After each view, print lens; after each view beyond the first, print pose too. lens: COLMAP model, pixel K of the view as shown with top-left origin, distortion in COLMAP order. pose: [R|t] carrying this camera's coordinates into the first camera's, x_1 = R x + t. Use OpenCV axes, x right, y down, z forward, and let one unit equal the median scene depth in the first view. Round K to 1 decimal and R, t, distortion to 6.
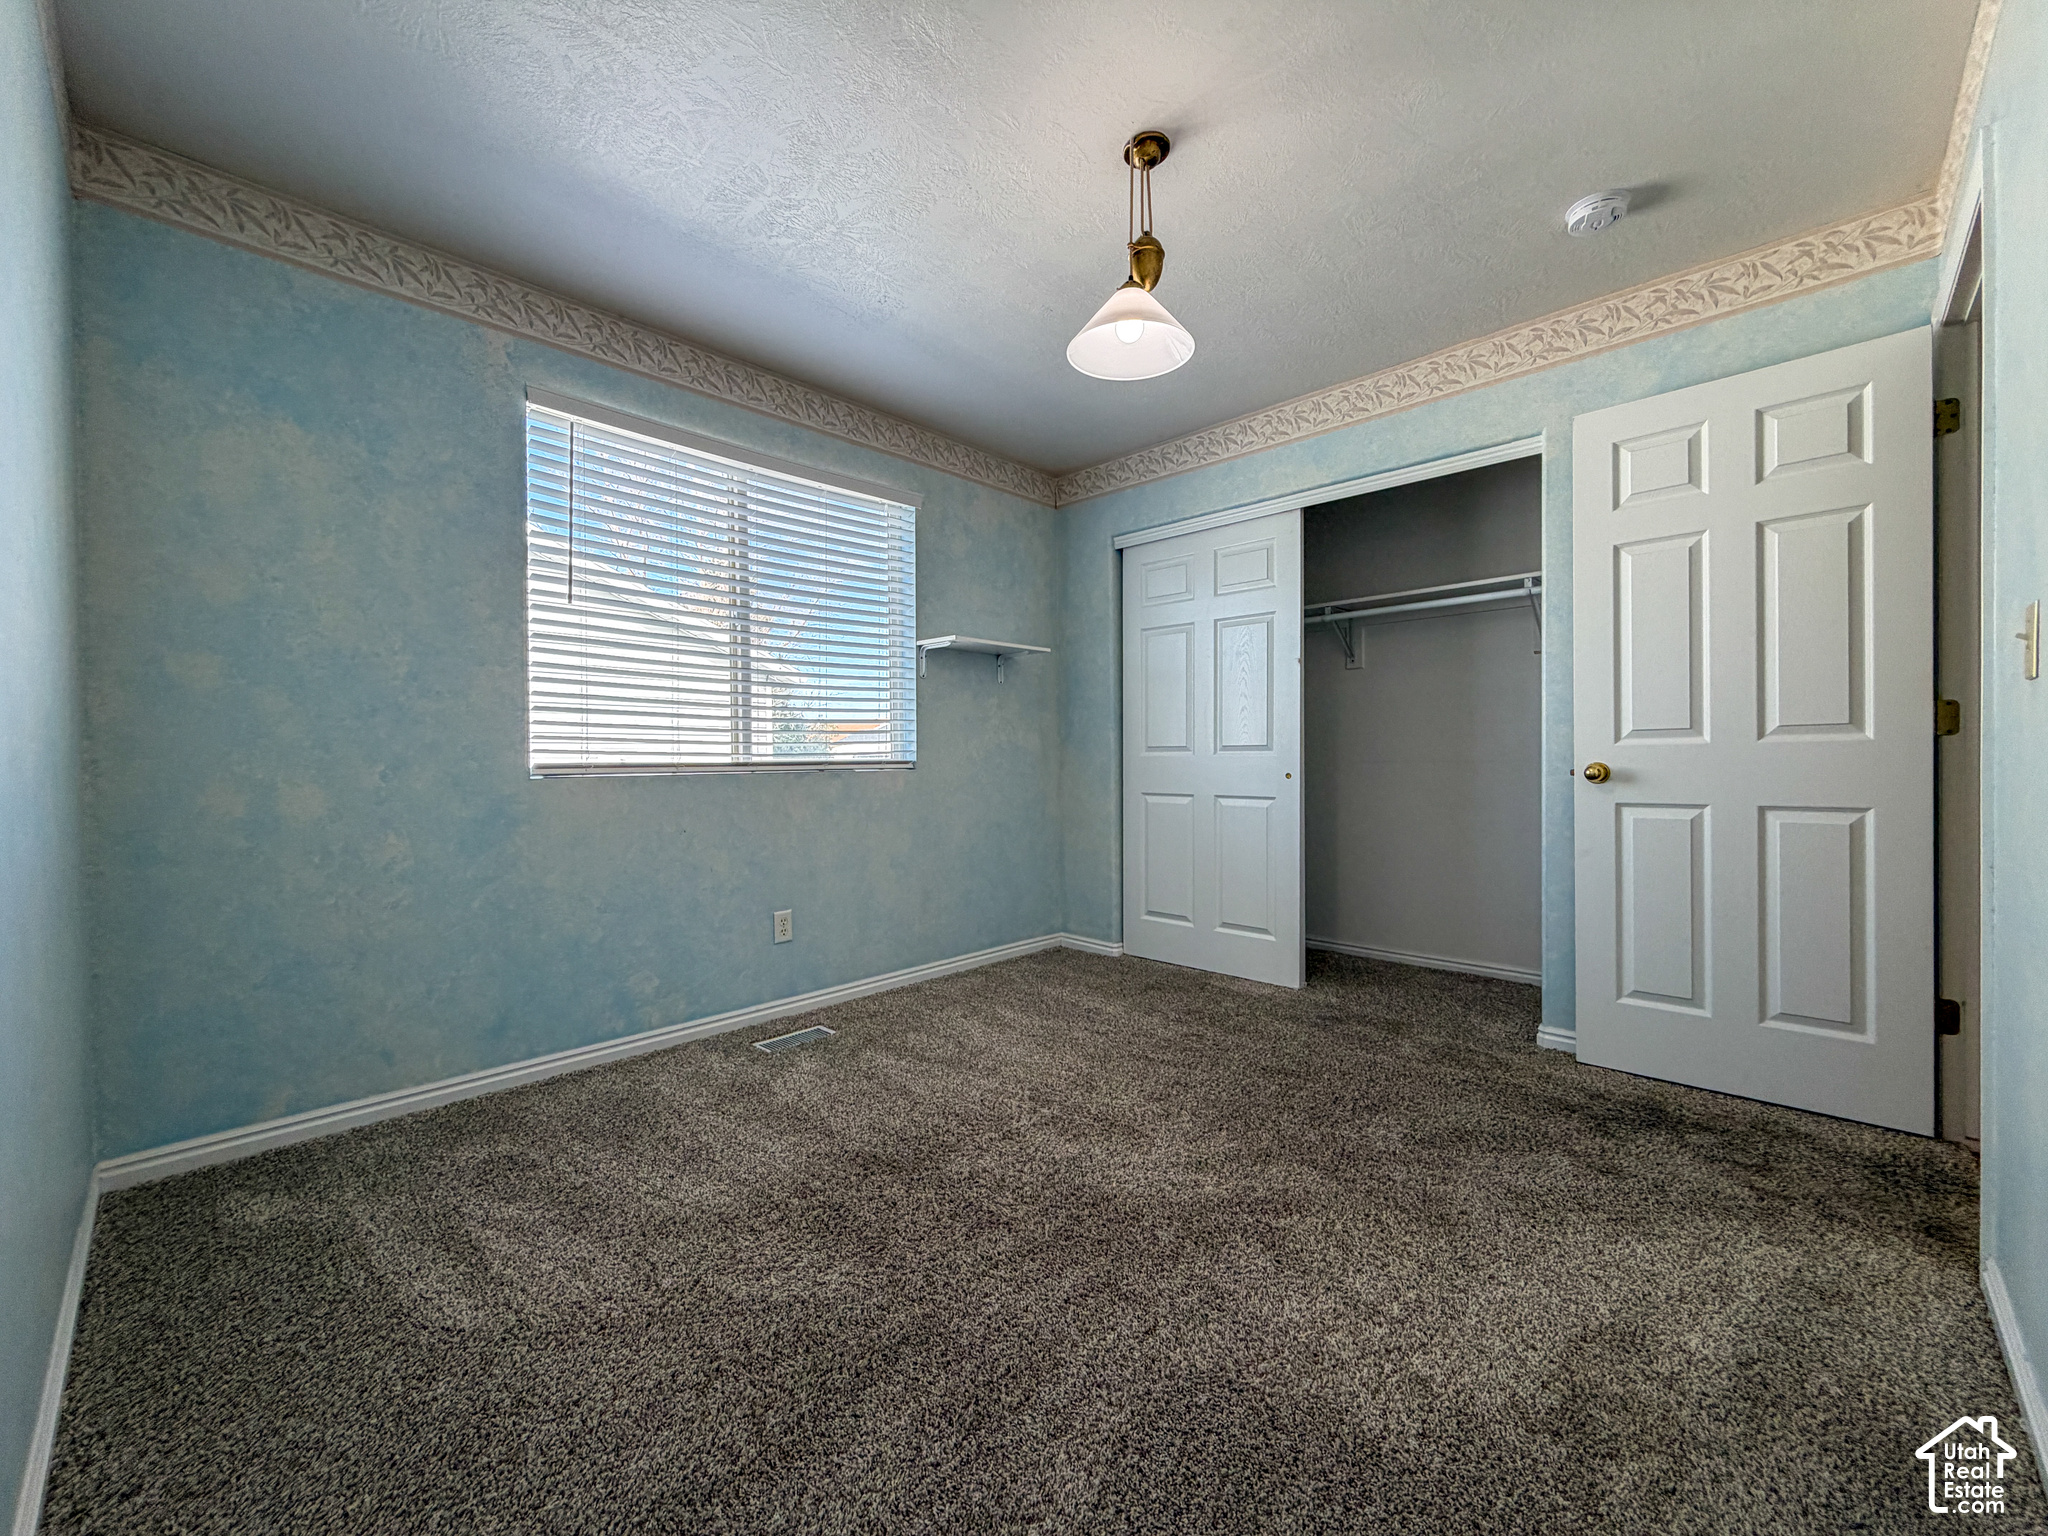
lens RADIAL K [[820.7, 0, 1024.0], [0, 820.7, 768.0], [0, 0, 1]] dist [-0.000912, -0.000047]
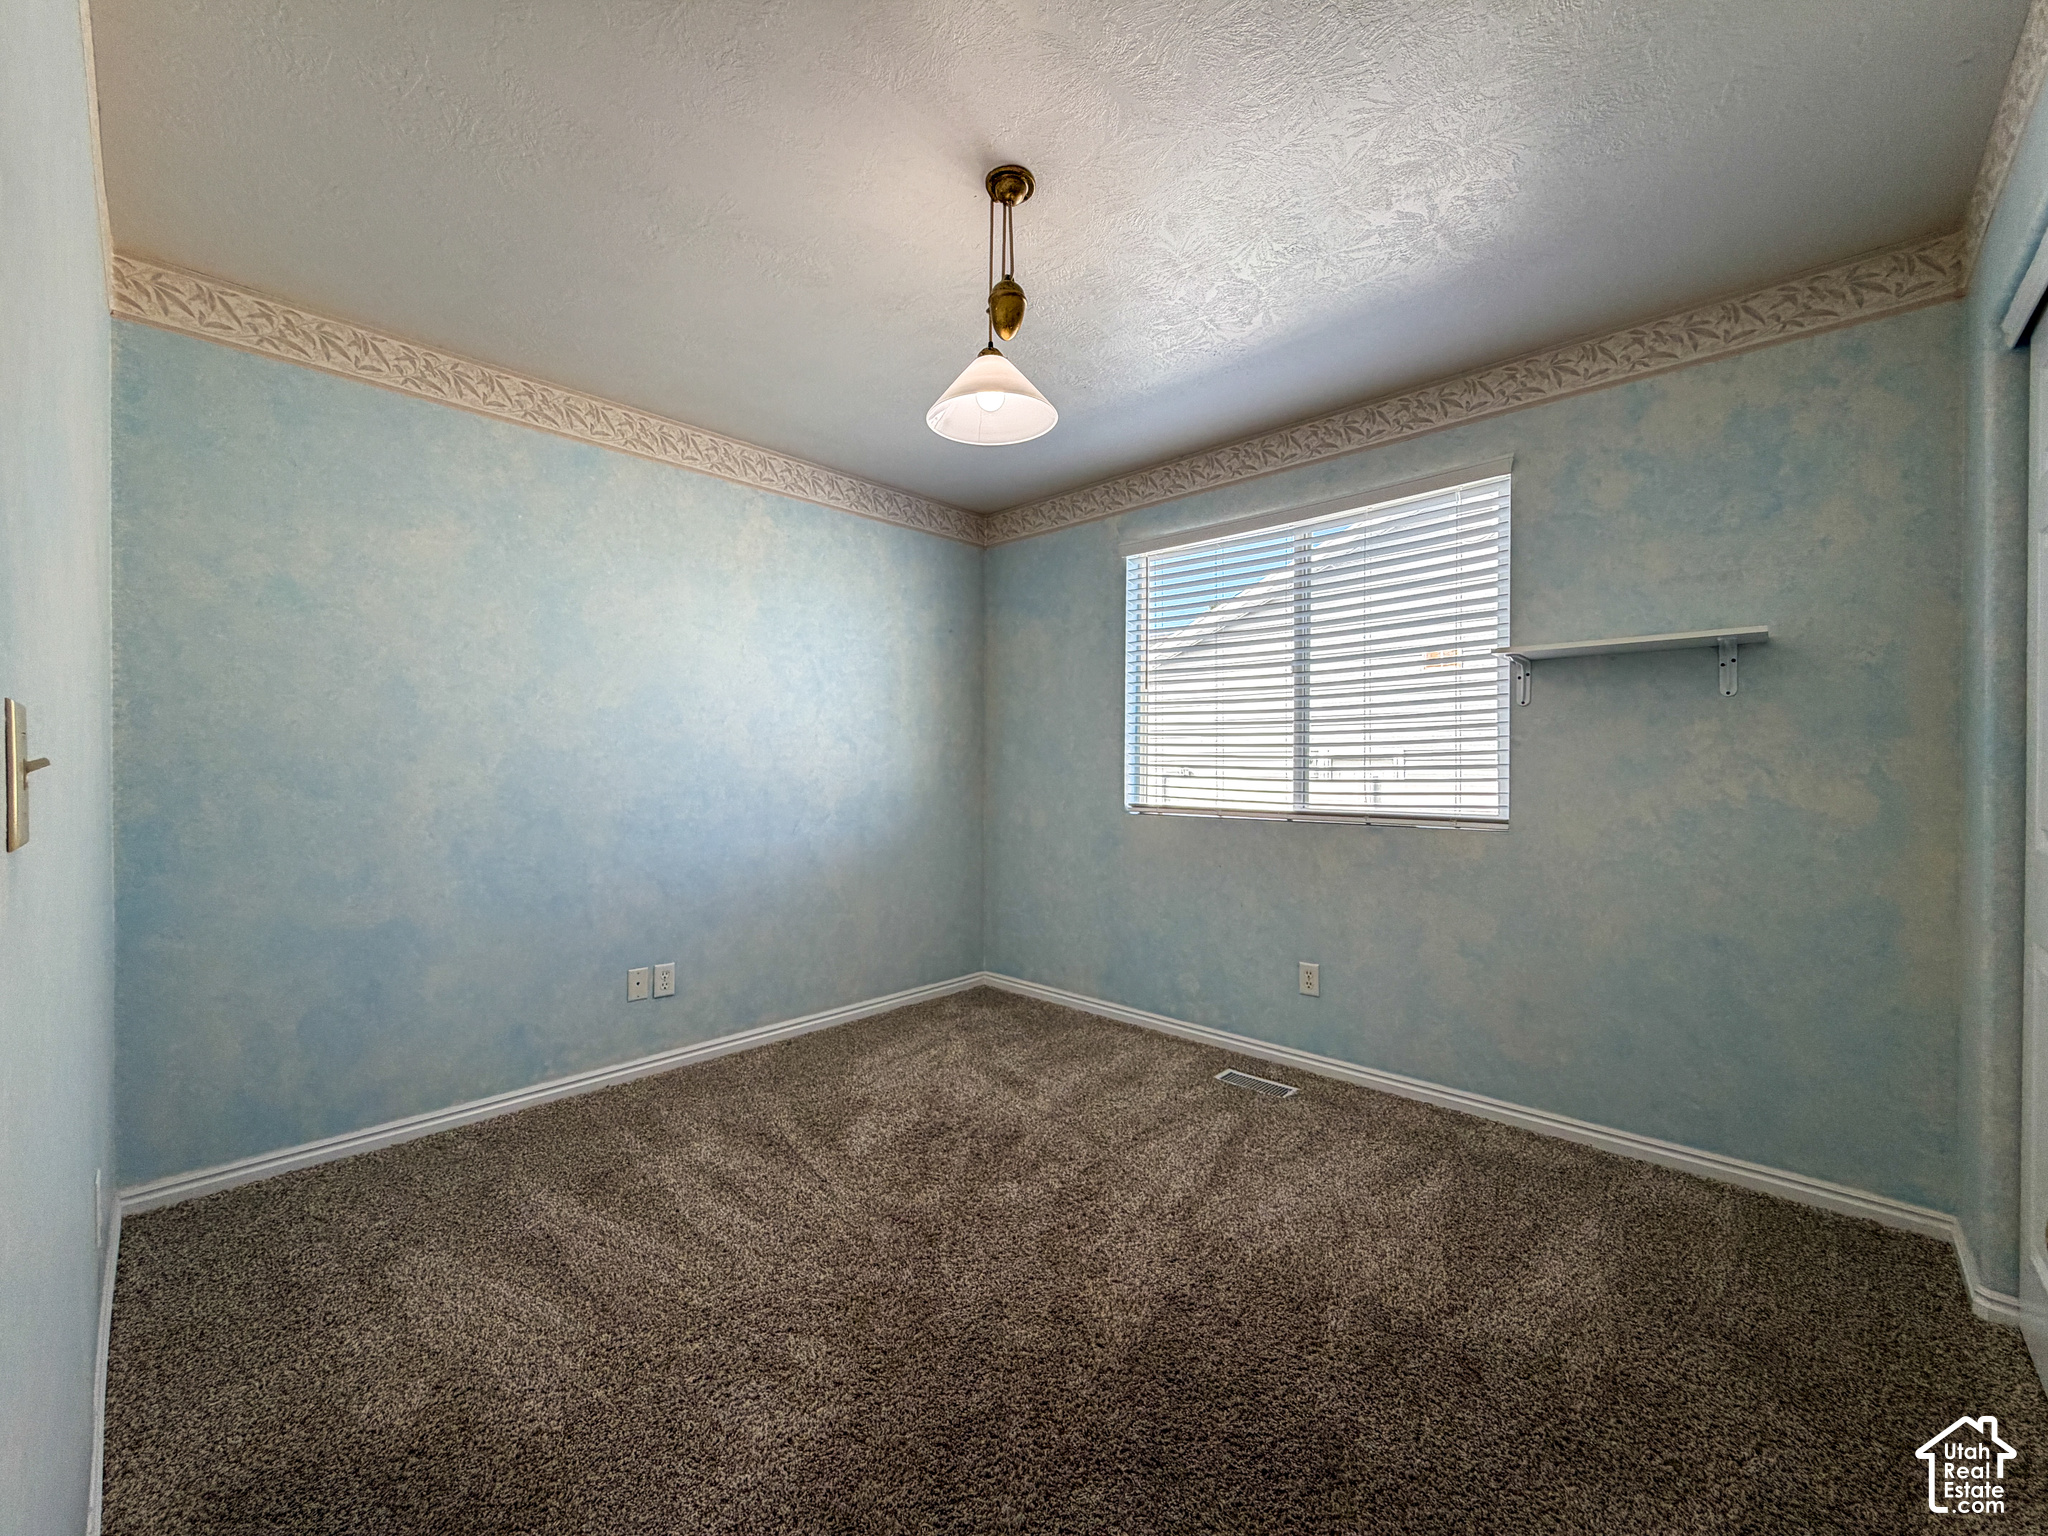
lens RADIAL K [[808.9, 0, 1017.4], [0, 808.9, 773.2], [0, 0, 1]] dist [0.000705, 0.000035]
pose [[0.013087, 0.016228, -0.999783, 0.718766], [-0.016300, 0.999739, 0.016014, -0.068010], [0.999782, 0.016087, 0.013348, 0.681988]]
